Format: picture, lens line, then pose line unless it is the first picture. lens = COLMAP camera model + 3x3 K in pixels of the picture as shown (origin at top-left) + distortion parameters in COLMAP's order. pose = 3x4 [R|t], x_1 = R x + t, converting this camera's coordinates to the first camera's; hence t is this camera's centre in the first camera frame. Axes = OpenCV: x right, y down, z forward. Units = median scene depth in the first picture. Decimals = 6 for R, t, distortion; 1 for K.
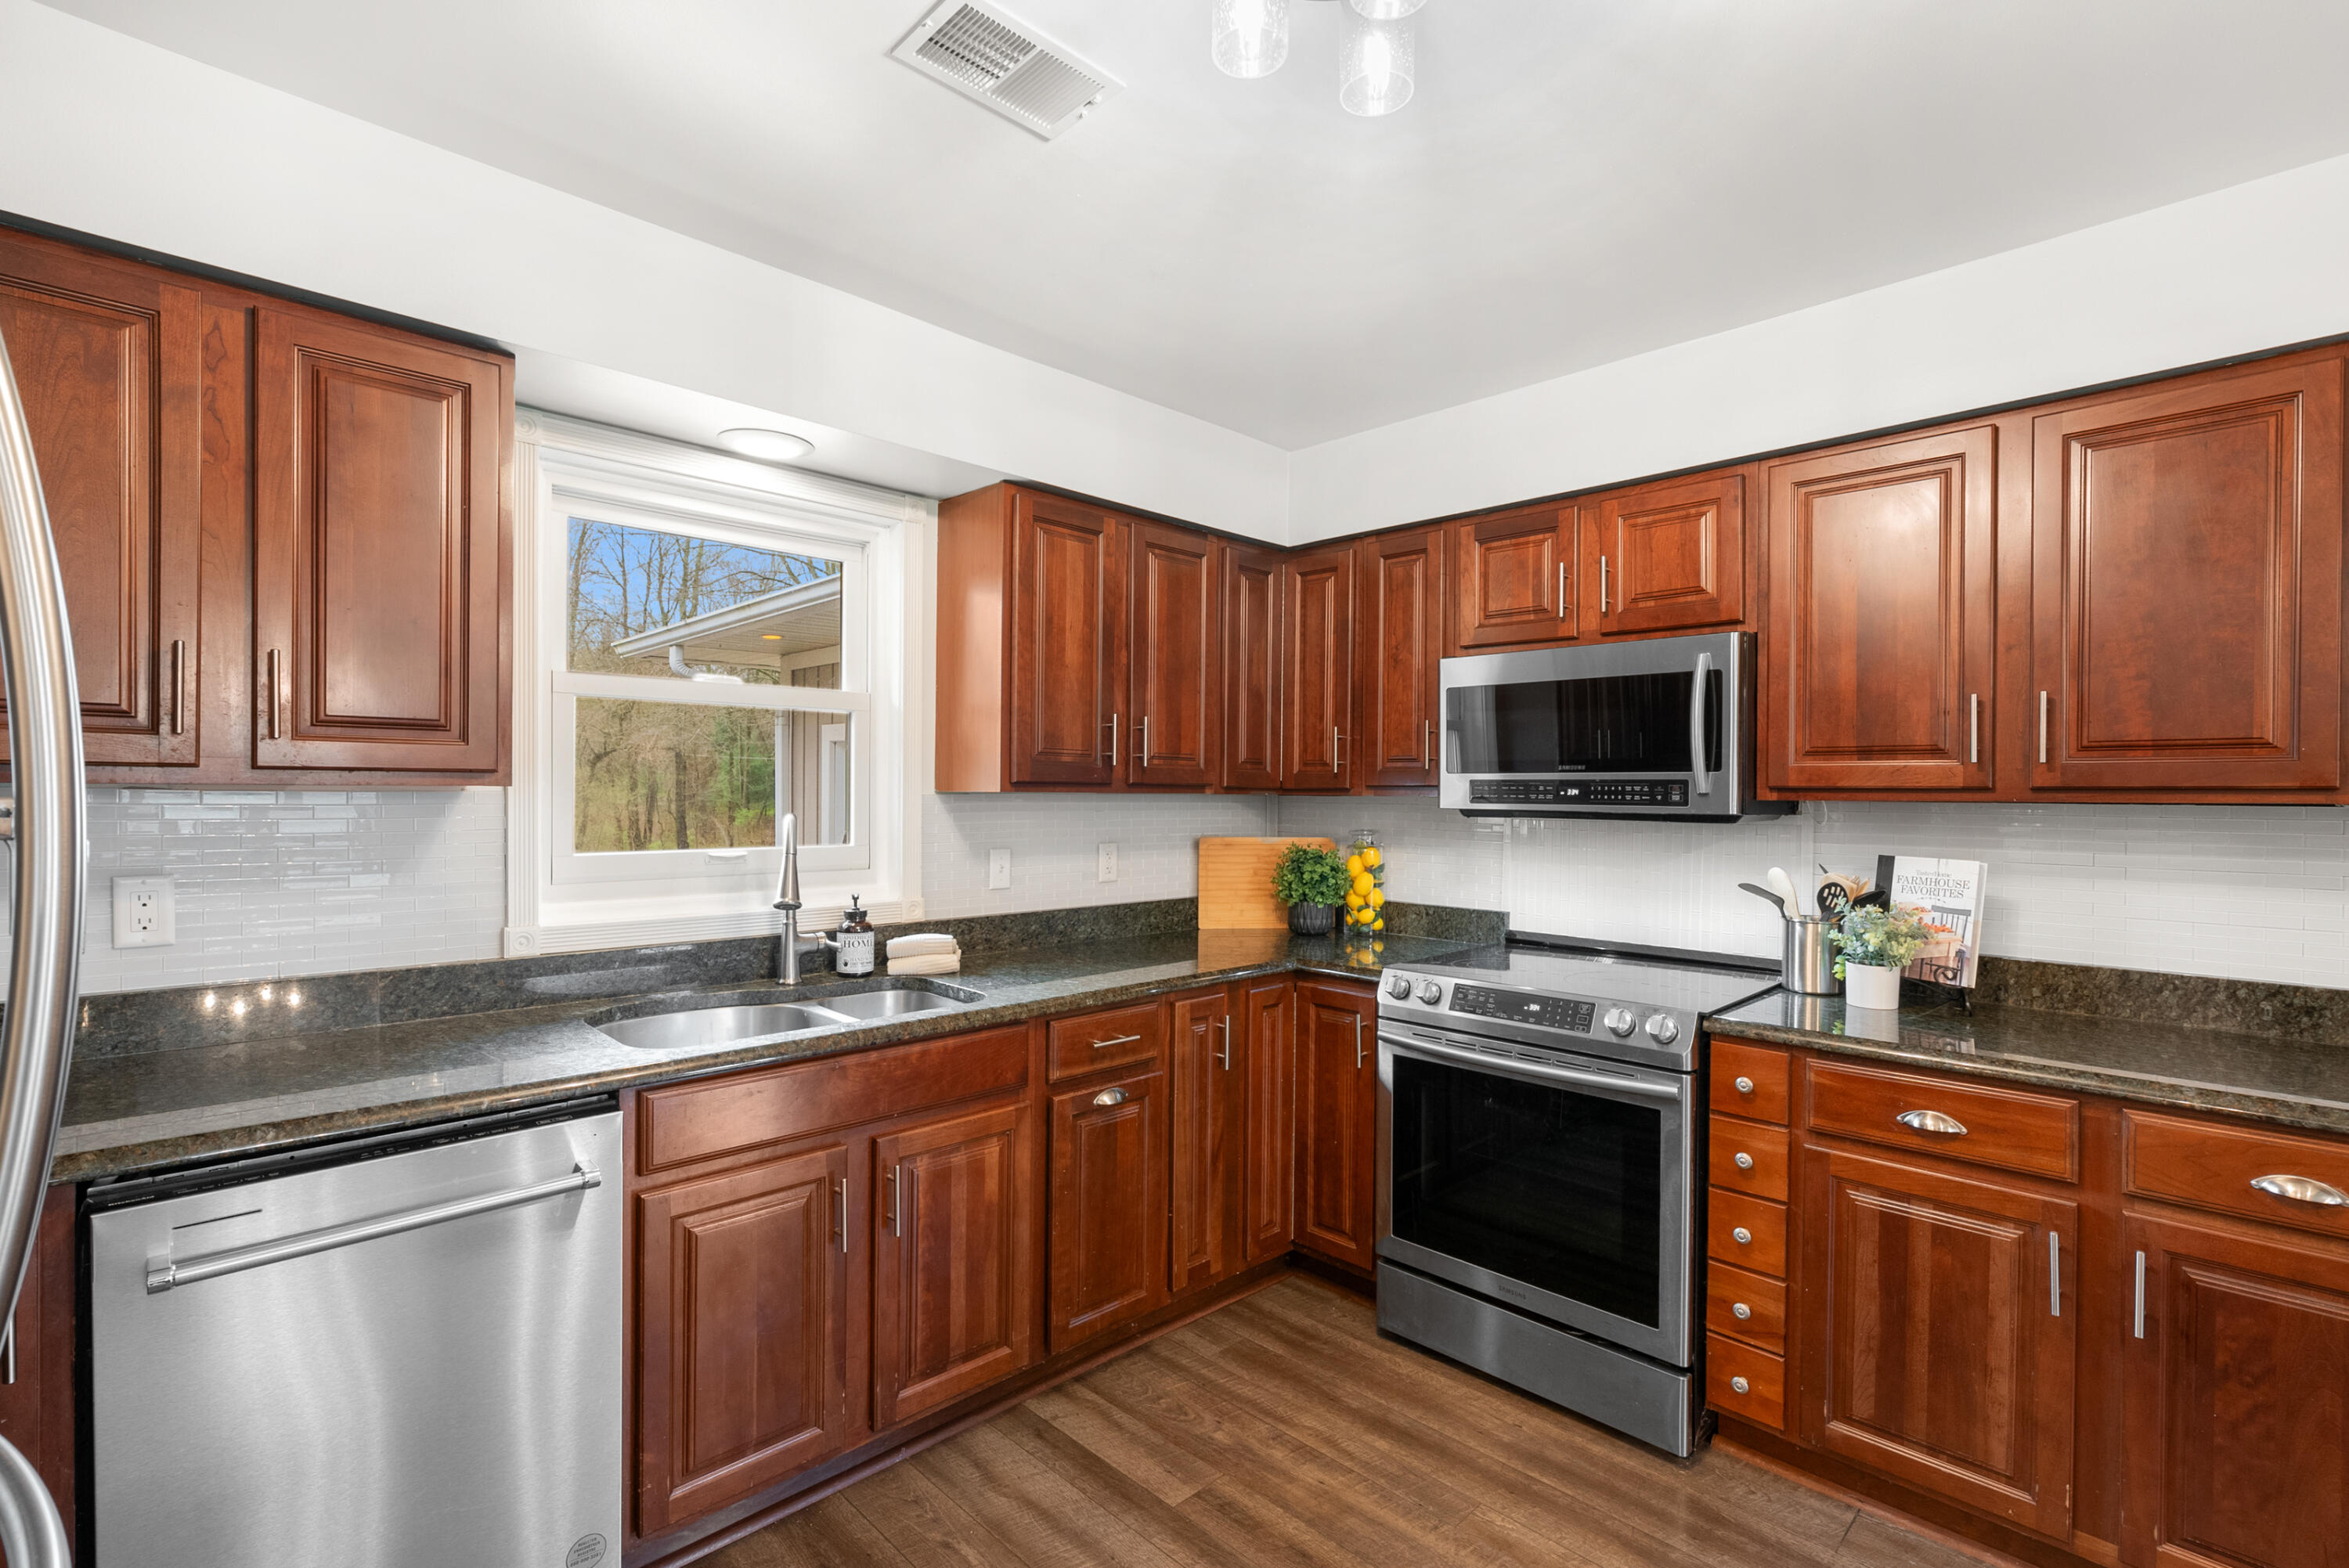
lens RADIAL K [[1083.2, 0, 1172.1], [0, 1083.2, 794.8], [0, 0, 1]] dist [0.014257, 0.000791]
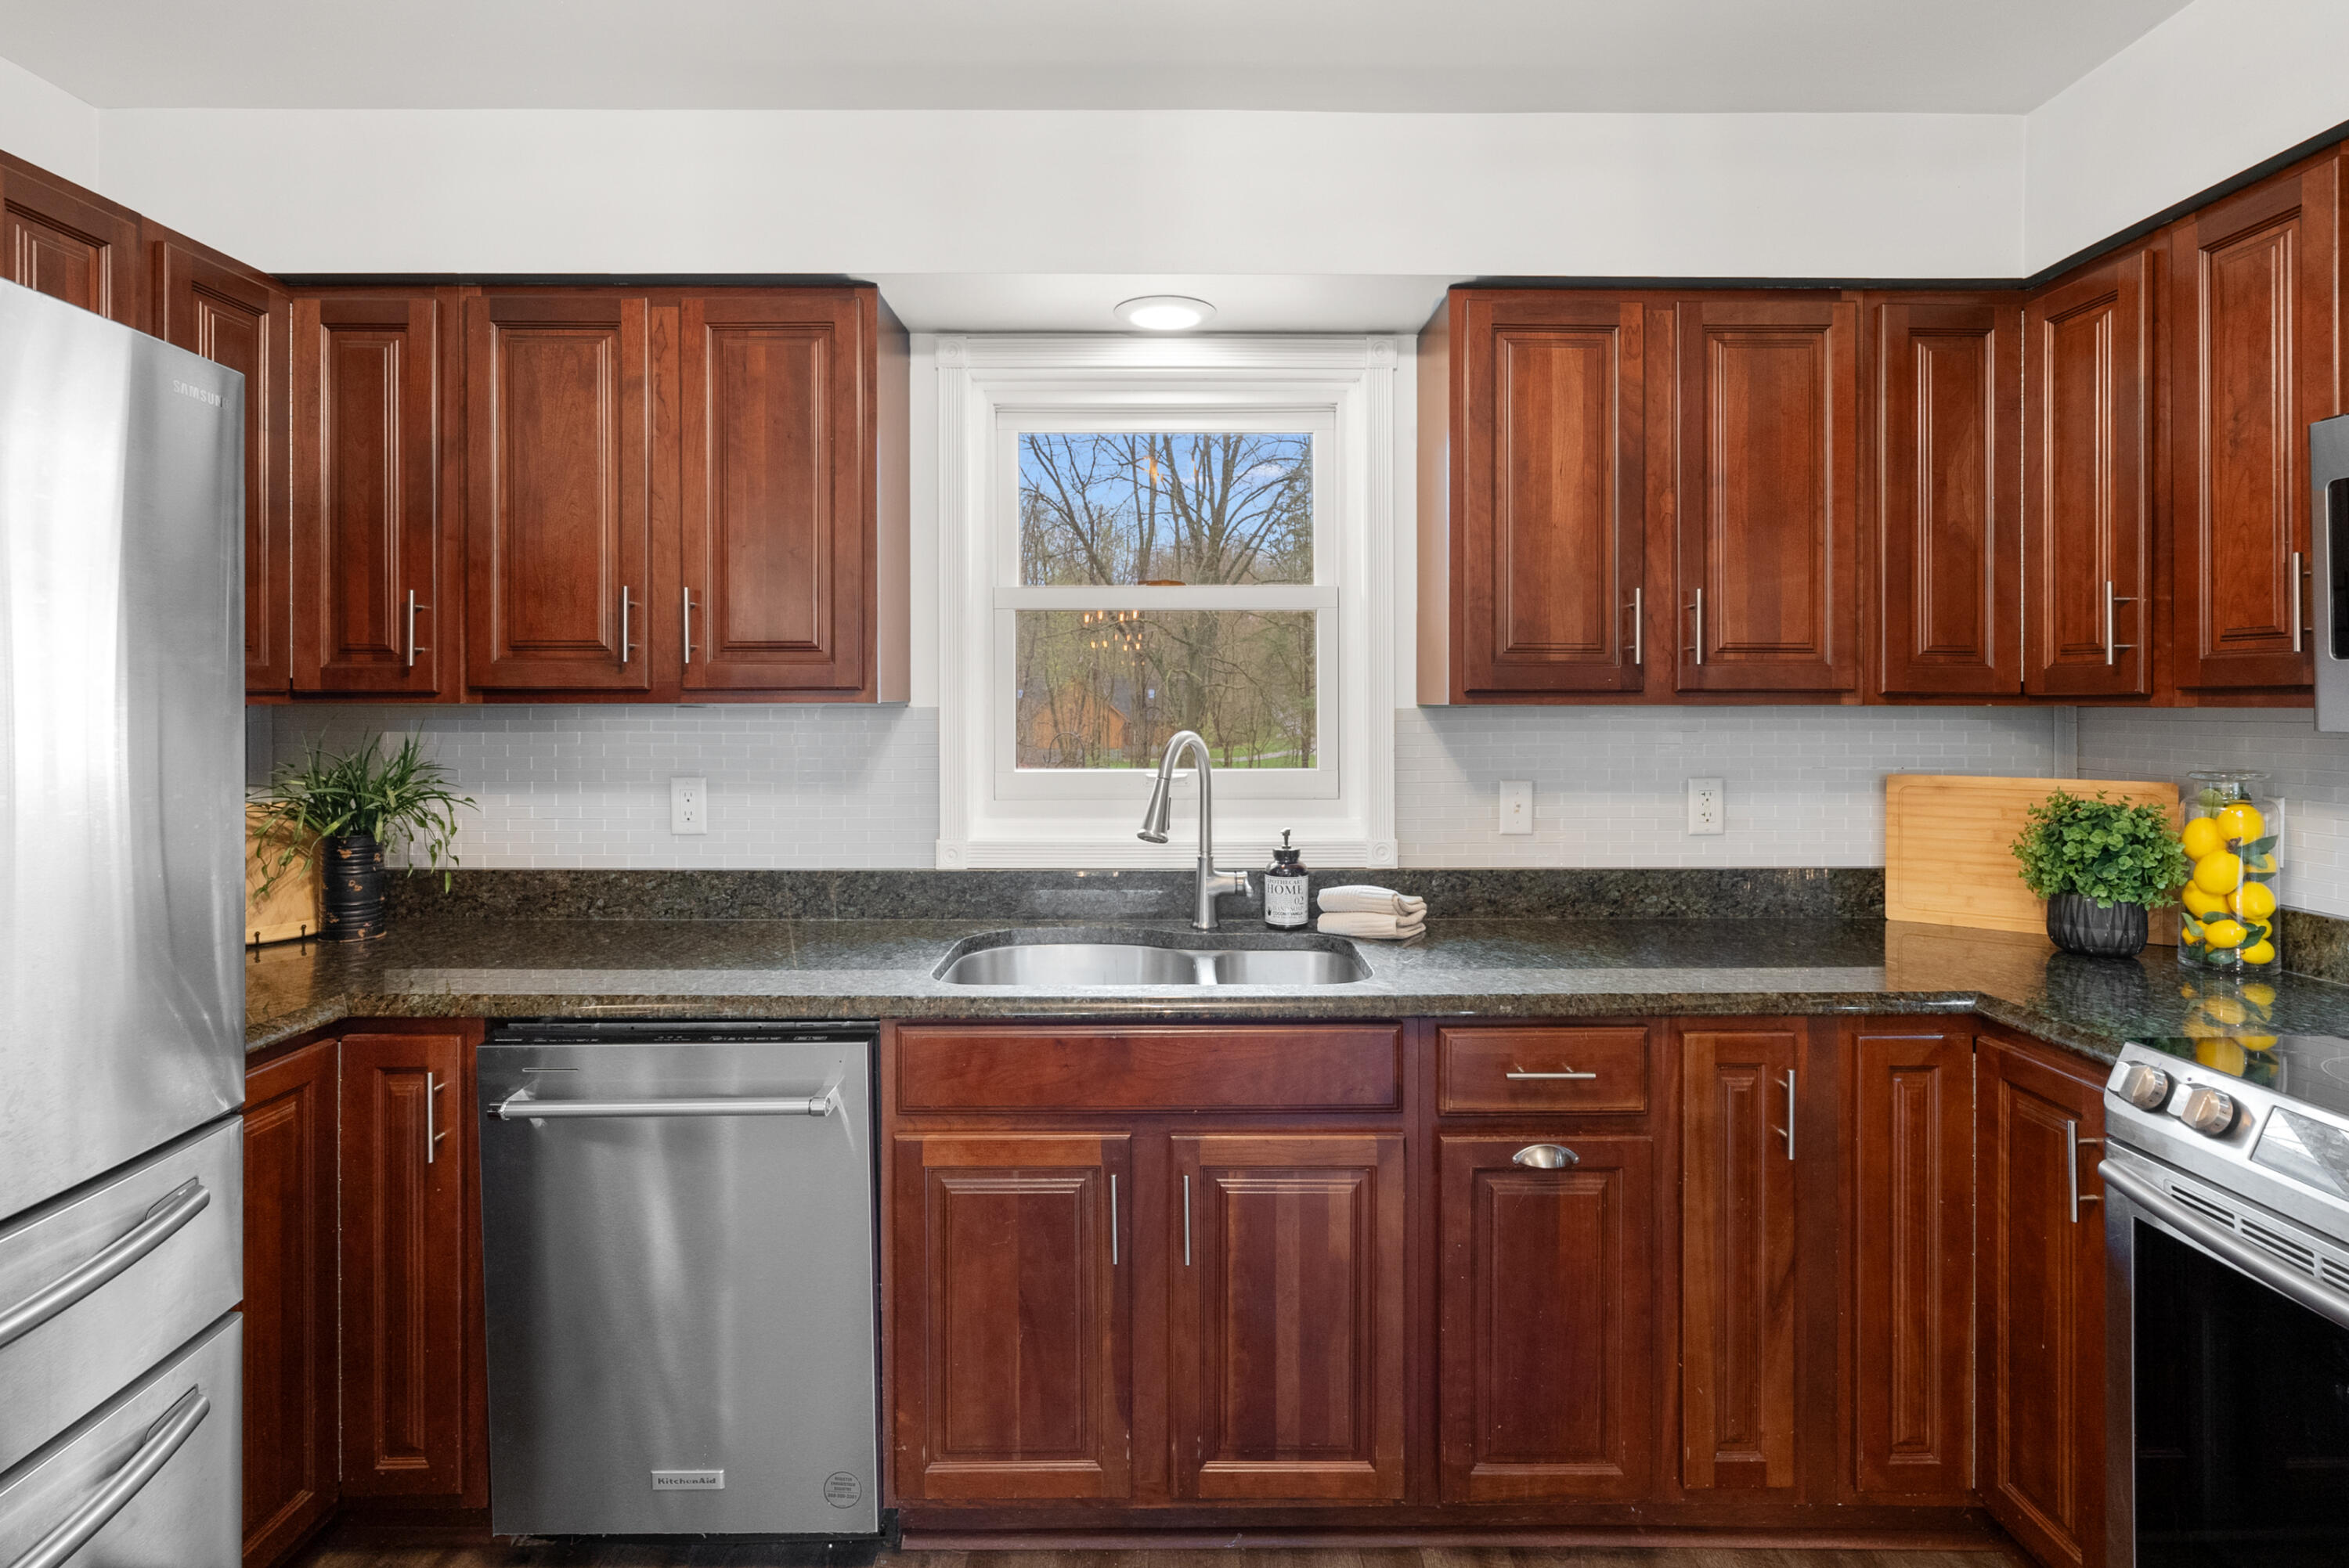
lens RADIAL K [[1169.4, 0, 1162.6], [0, 1169.4, 700.5], [0, 0, 1]] dist [0.002003, 0.002744]
pose [[0.721098, -0.009983, -0.692761, 0.251062], [0.004536, 0.999943, -0.009689, 0.001320], [0.692818, 0.003844, 0.721102, 0.279742]]
